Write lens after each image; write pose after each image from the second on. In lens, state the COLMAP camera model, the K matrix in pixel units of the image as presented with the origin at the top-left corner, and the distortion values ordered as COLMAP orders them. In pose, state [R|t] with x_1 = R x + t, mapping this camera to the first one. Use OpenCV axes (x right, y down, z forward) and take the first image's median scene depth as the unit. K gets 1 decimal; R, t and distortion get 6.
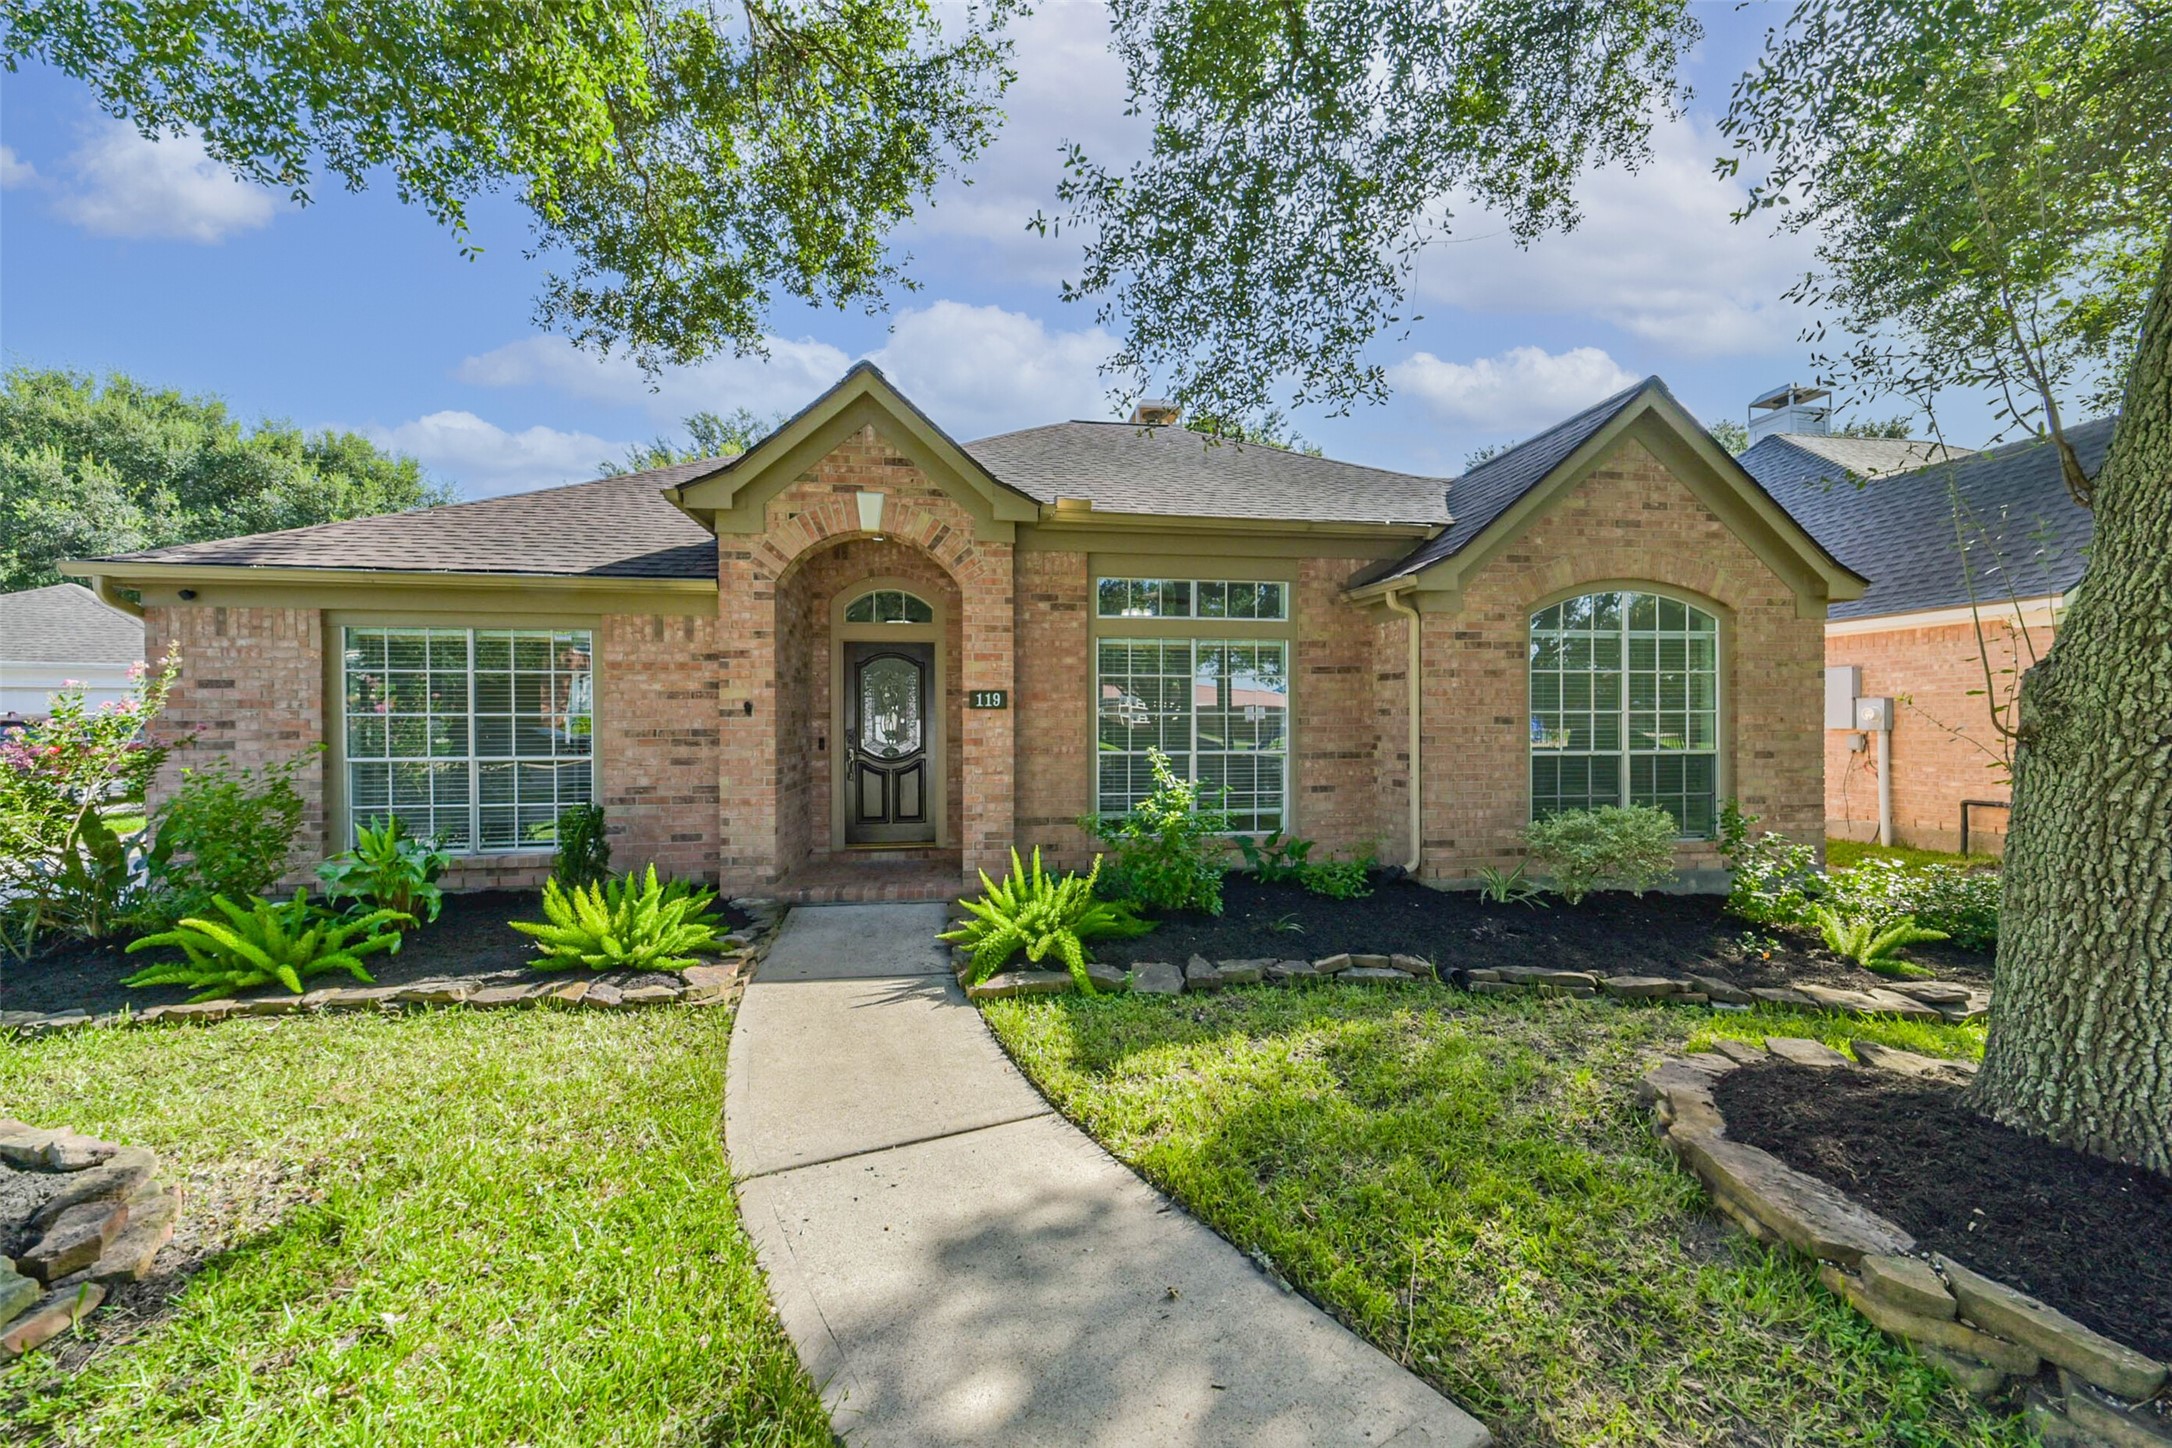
lens RADIAL K [[834.2, 0, 1092.1], [0, 834.2, 728.7], [0, 0, 1]] dist [0.009247, -0.000103]
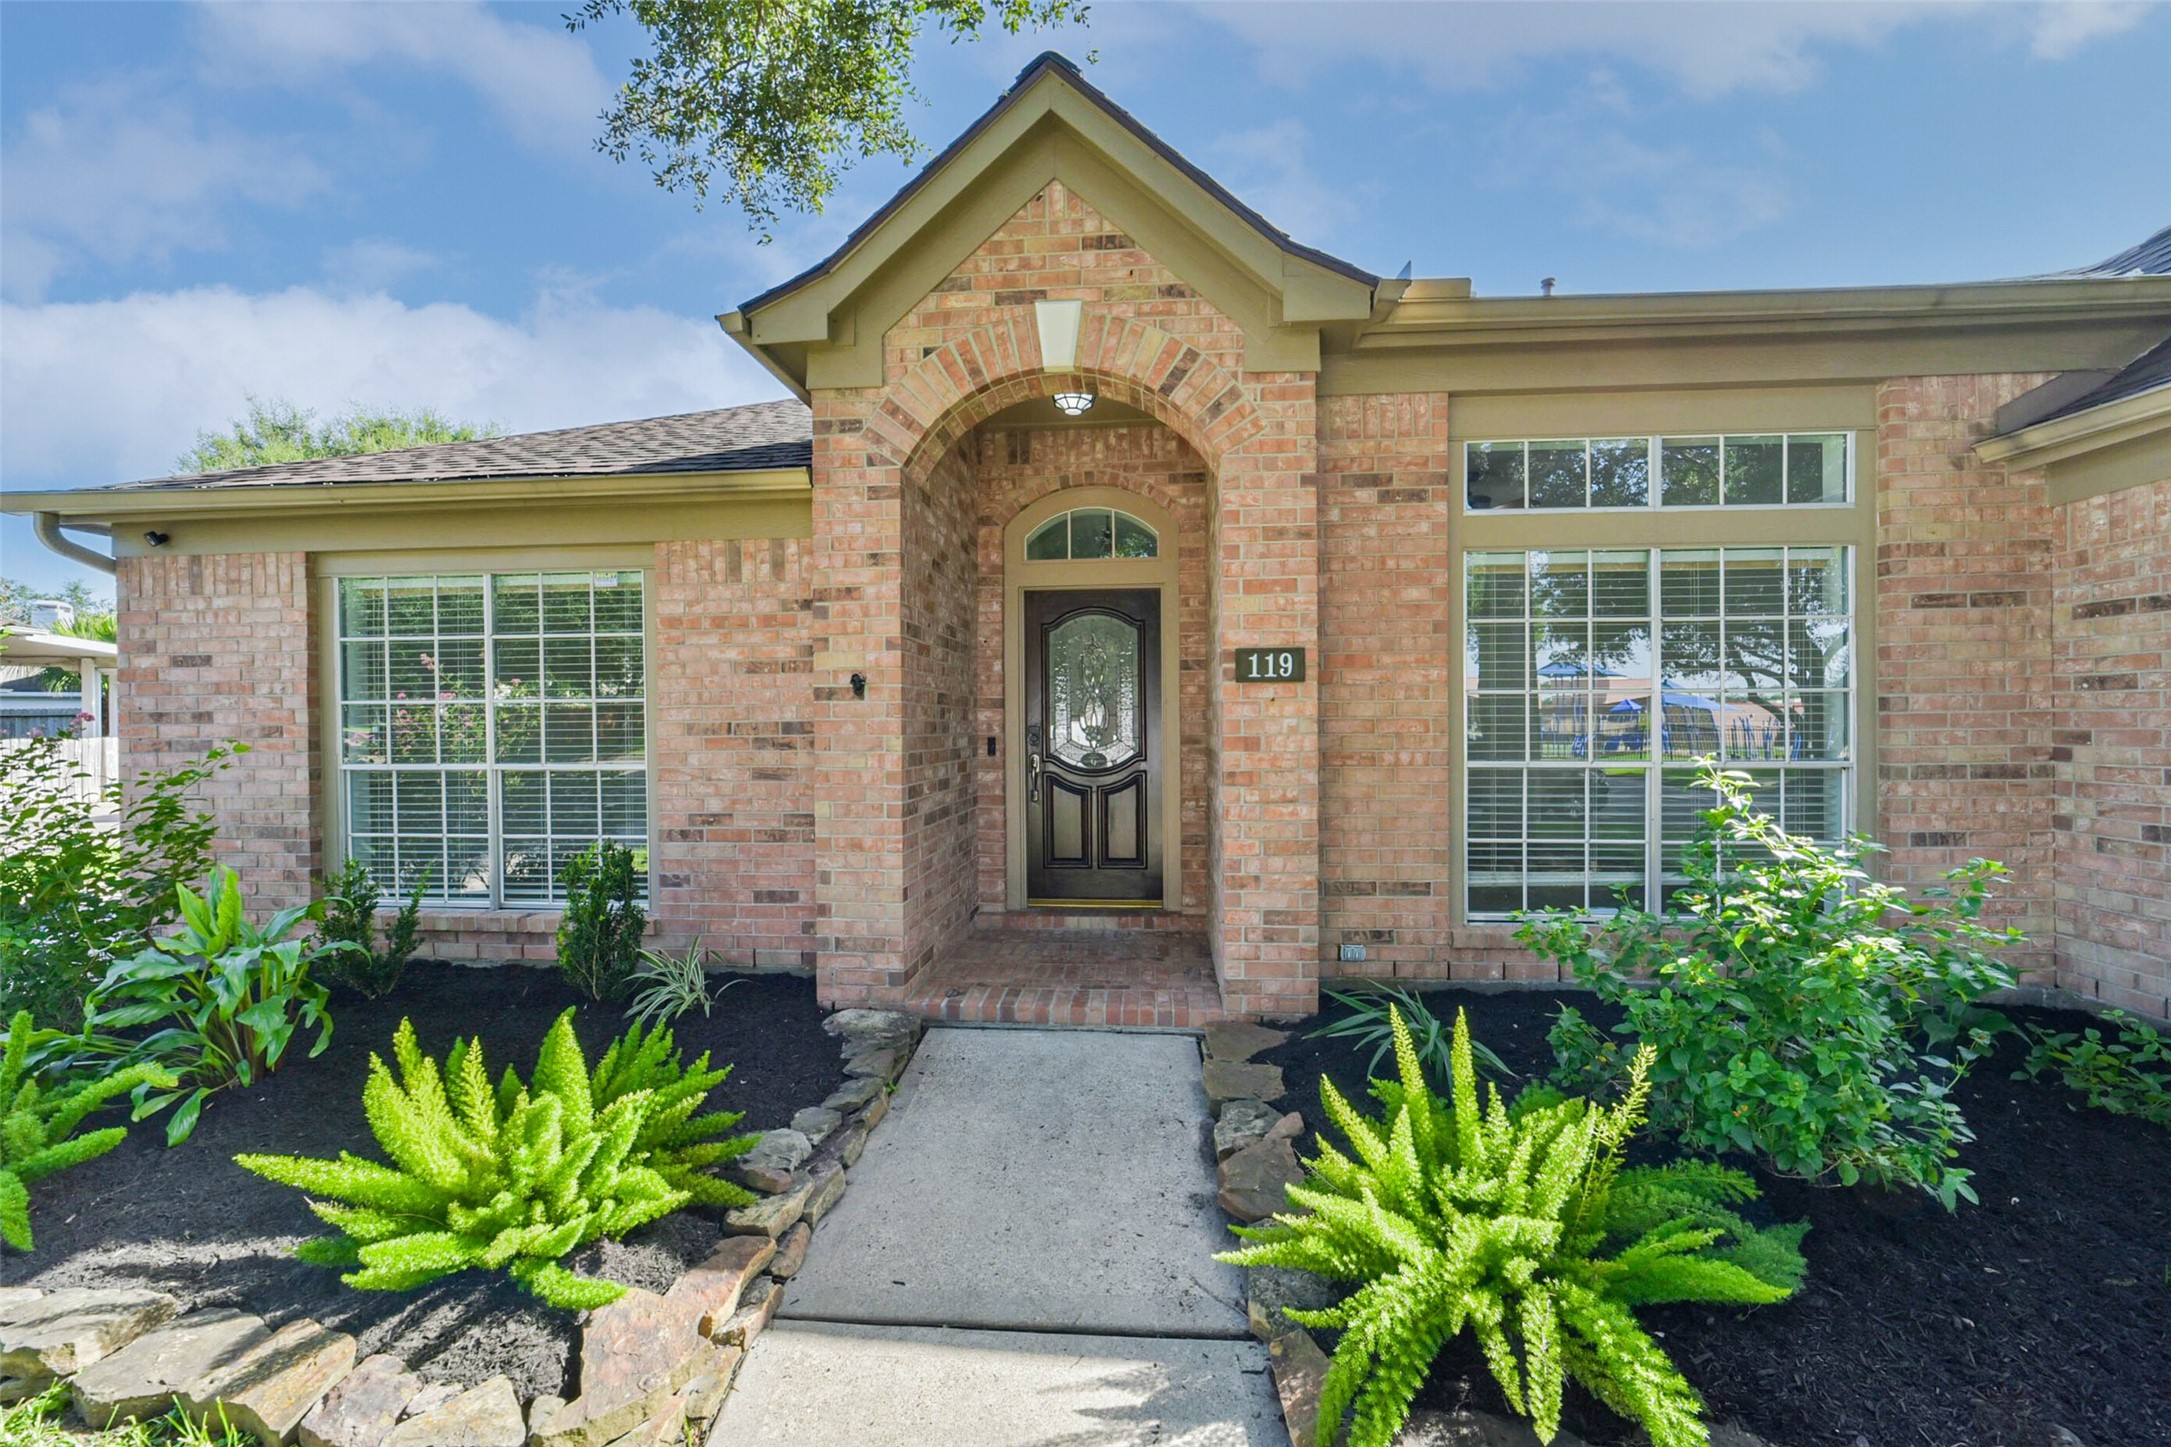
lens RADIAL K [[833.9, 0, 1083.2], [0, 833.9, 731.9], [0, 0, 1]] dist [0.009247, -0.000103]
pose [[0.969338, -0.002180, -0.245721, -0.112902], [0.001810, 0.999997, -0.001729, 0.009492], [0.245724, 0.001231, 0.969339, 0.463718]]
